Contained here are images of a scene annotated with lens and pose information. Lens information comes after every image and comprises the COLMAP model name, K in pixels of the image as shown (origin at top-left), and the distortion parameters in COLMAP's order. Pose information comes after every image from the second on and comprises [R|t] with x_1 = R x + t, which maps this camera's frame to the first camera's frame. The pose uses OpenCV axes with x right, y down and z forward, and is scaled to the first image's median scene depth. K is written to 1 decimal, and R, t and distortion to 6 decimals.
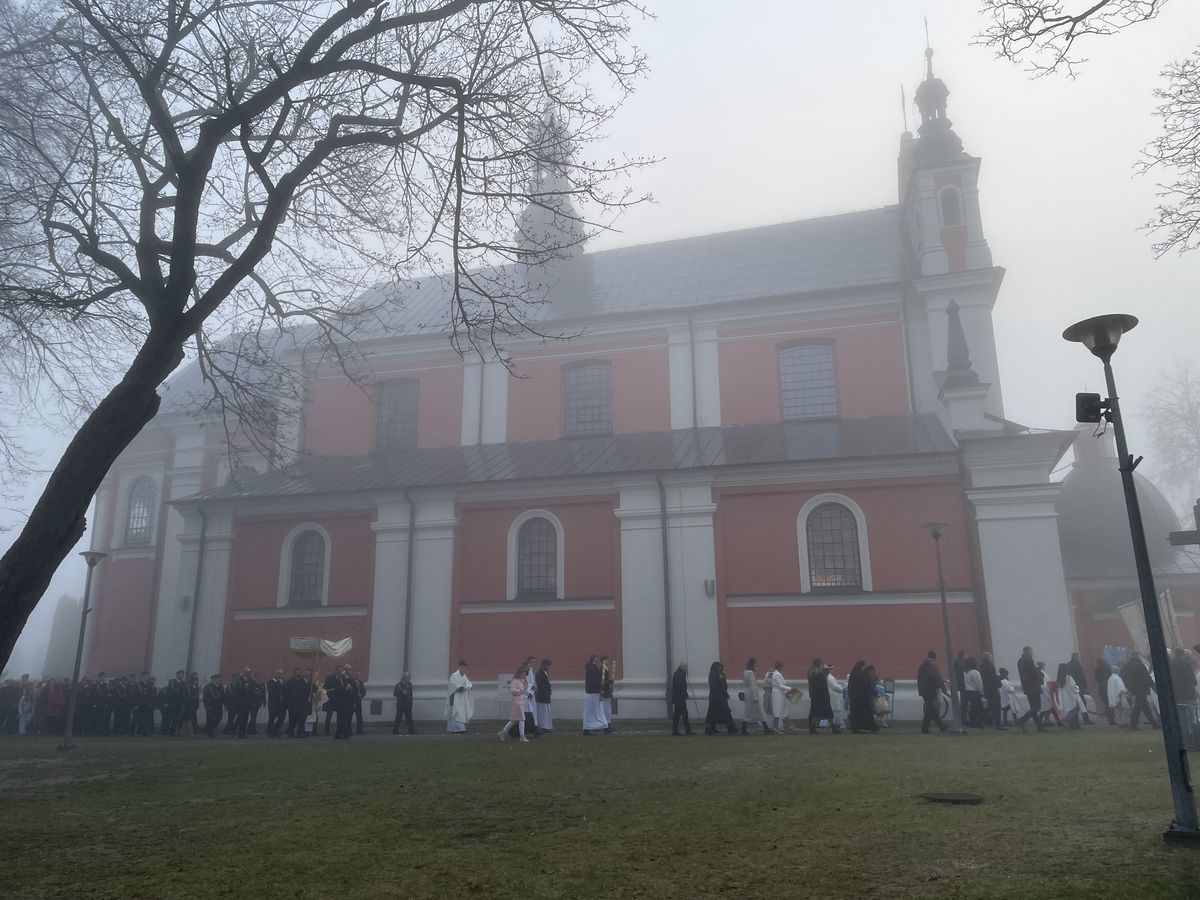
lens RADIAL K [[921.8, 0, 587.1], [0, 921.8, 437.4], [0, 0, 1]] dist [0.088547, -0.089839]
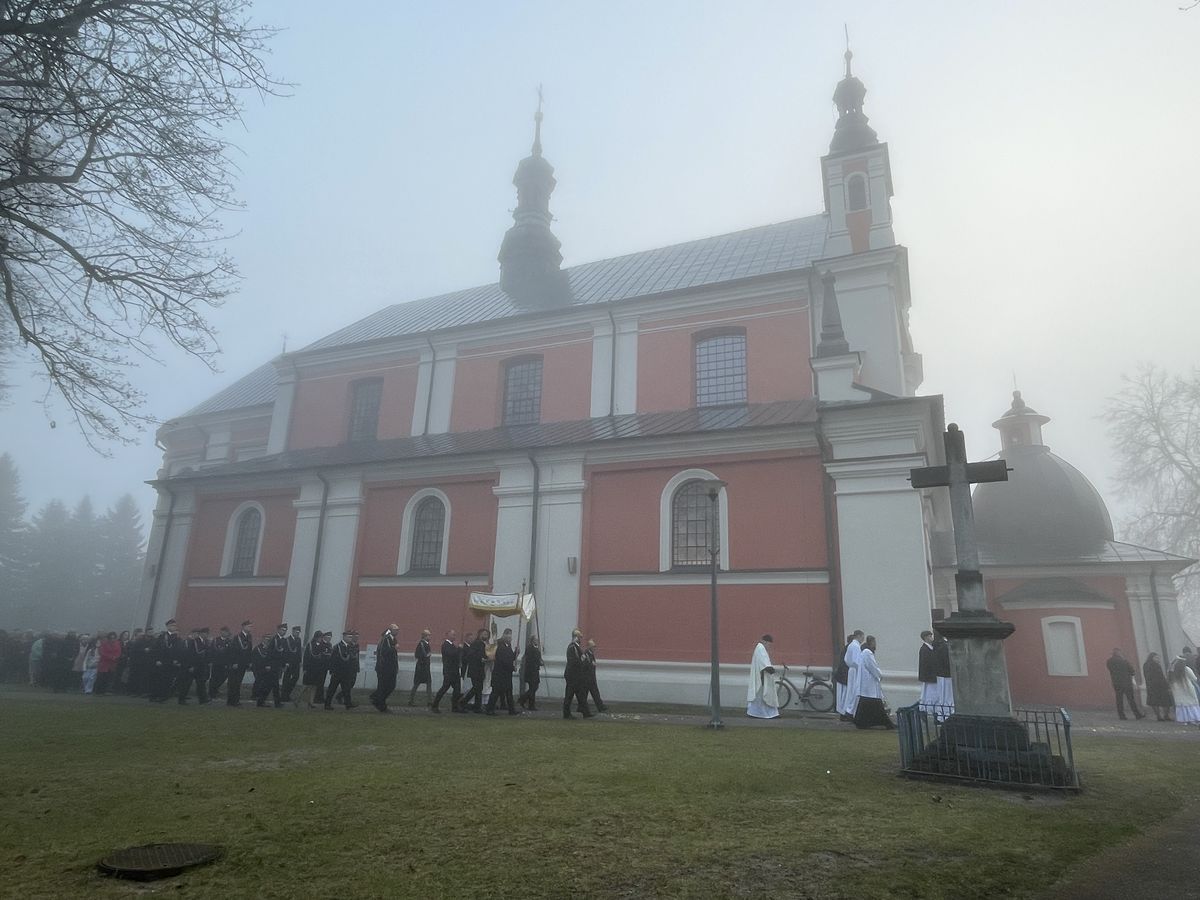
lens RADIAL K [[719.9, 0, 606.9], [0, 719.9, 448.9], [0, 0, 1]] dist [0.007540, -0.006983]
pose [[0.990128, -0.000161, -0.140163, 0.251359], [-0.003767, 0.999608, -0.027754, 0.054854], [0.140112, 0.028008, 0.989739, 0.222457]]
